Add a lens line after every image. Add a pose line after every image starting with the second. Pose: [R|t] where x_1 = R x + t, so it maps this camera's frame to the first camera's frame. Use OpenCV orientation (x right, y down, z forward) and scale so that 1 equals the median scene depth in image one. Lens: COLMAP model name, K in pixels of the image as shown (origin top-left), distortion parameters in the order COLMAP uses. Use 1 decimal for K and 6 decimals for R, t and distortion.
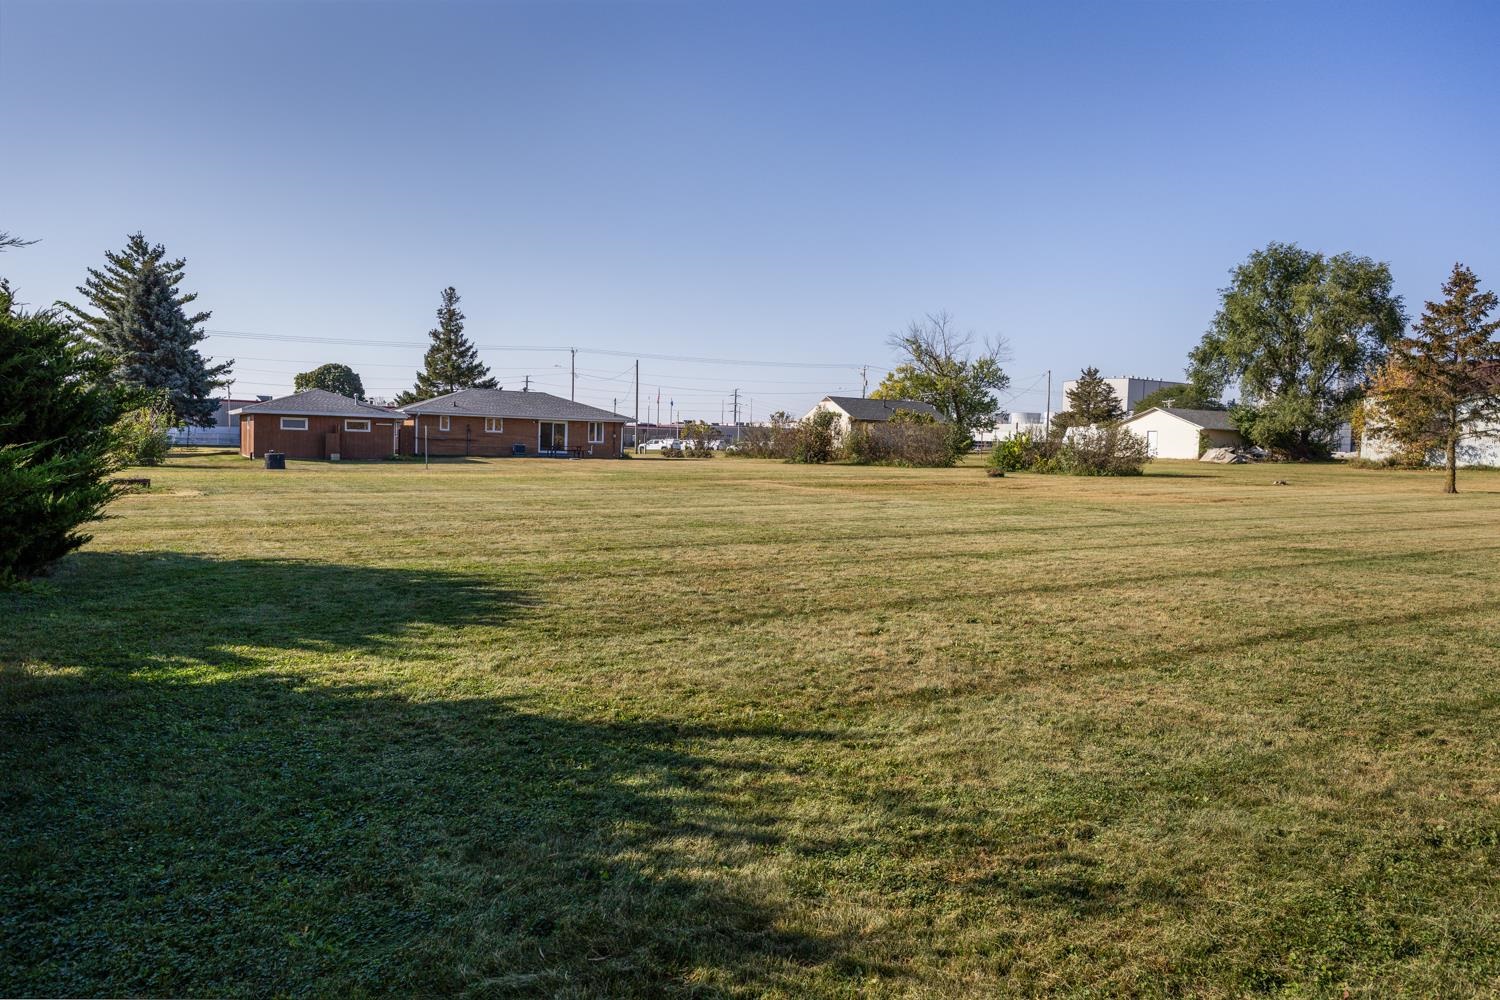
lens RADIAL K [[1031.9, 0, 754.0], [0, 1031.9, 476.3], [0, 0, 1]] dist [-0.005346, -0.002316]
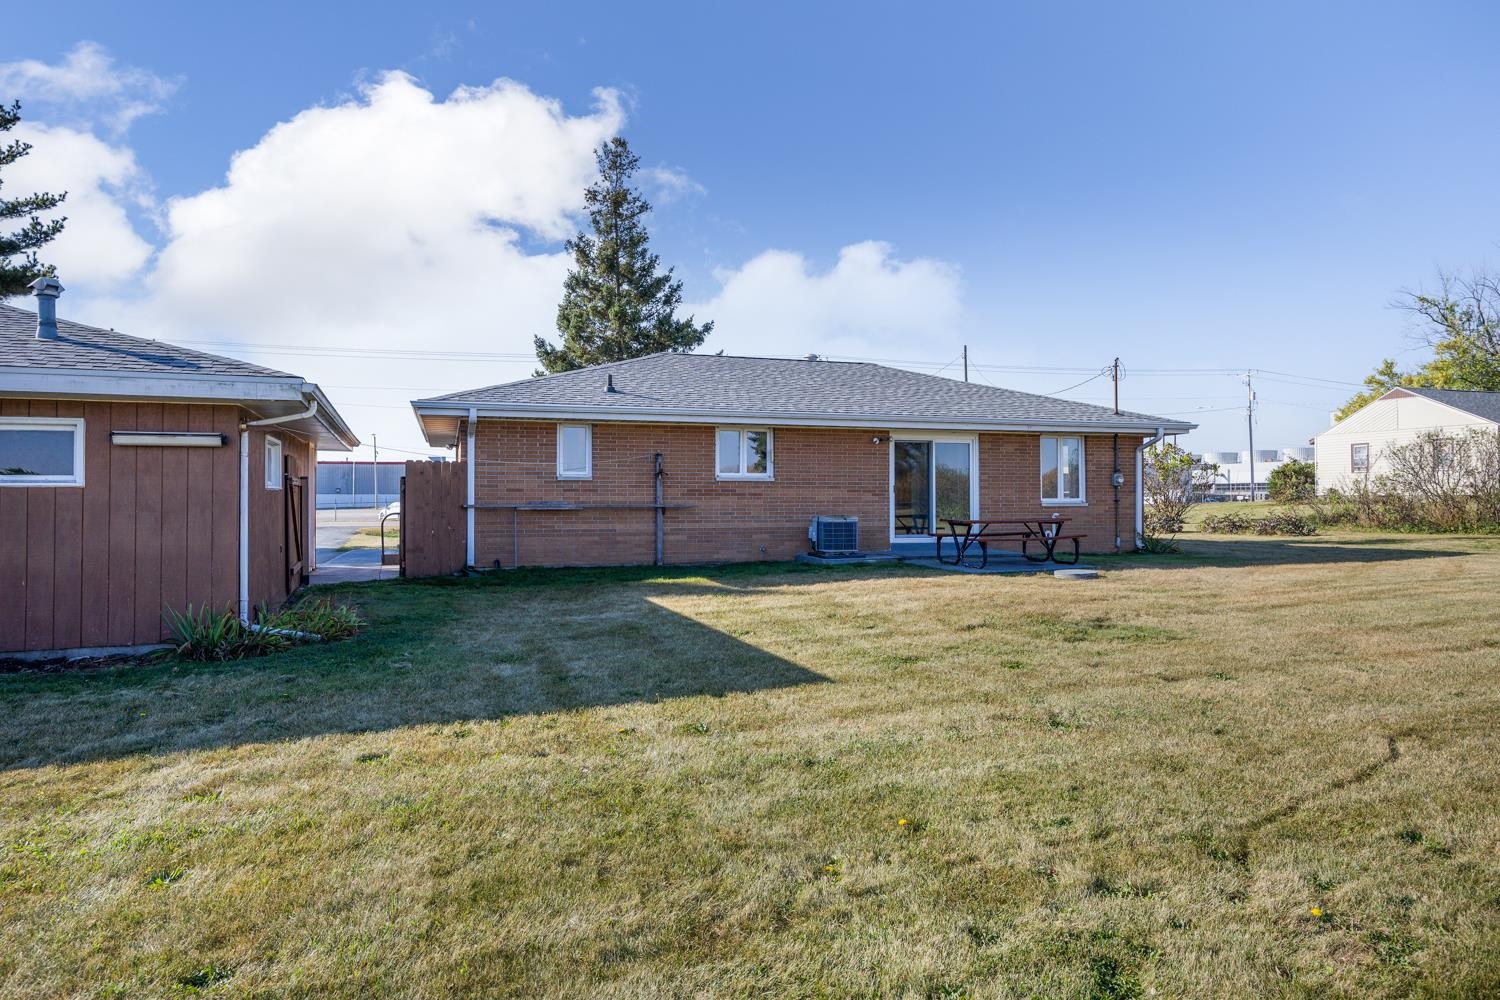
lens RADIAL K [[953.5, 0, 751.2], [0, 953.5, 492.3], [0, 0, 1]] dist [0.000075, 0.000512]
pose [[0.983188, -0.021830, -0.181286, -0.182391], [0.016103, 0.999326, -0.033003, -0.027305], [0.181884, 0.029529, 0.982876, 0.667759]]
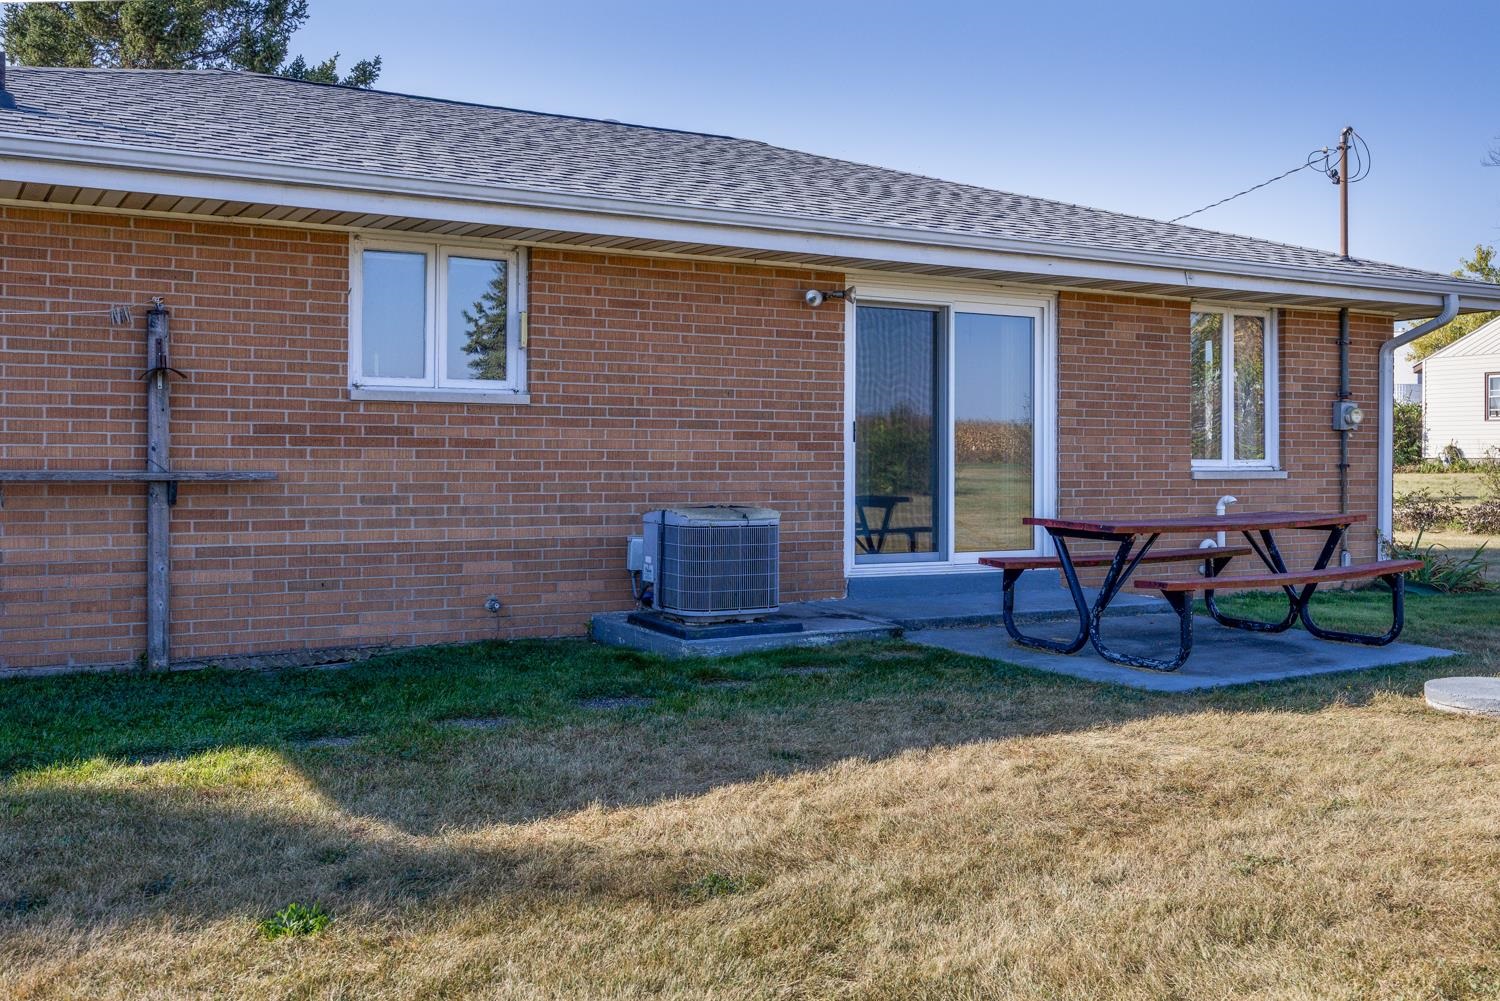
lens RADIAL K [[1418.9, 0, 751.1], [0, 1418.9, 451.0], [0, 0, 1]] dist [-0.004794, -0.003477]
pose [[0.999735, -0.015744, 0.016820, -0.203280], [0.016248, 0.999410, -0.030258, -0.029963], [-0.016333, 0.030523, 0.999401, 0.783273]]
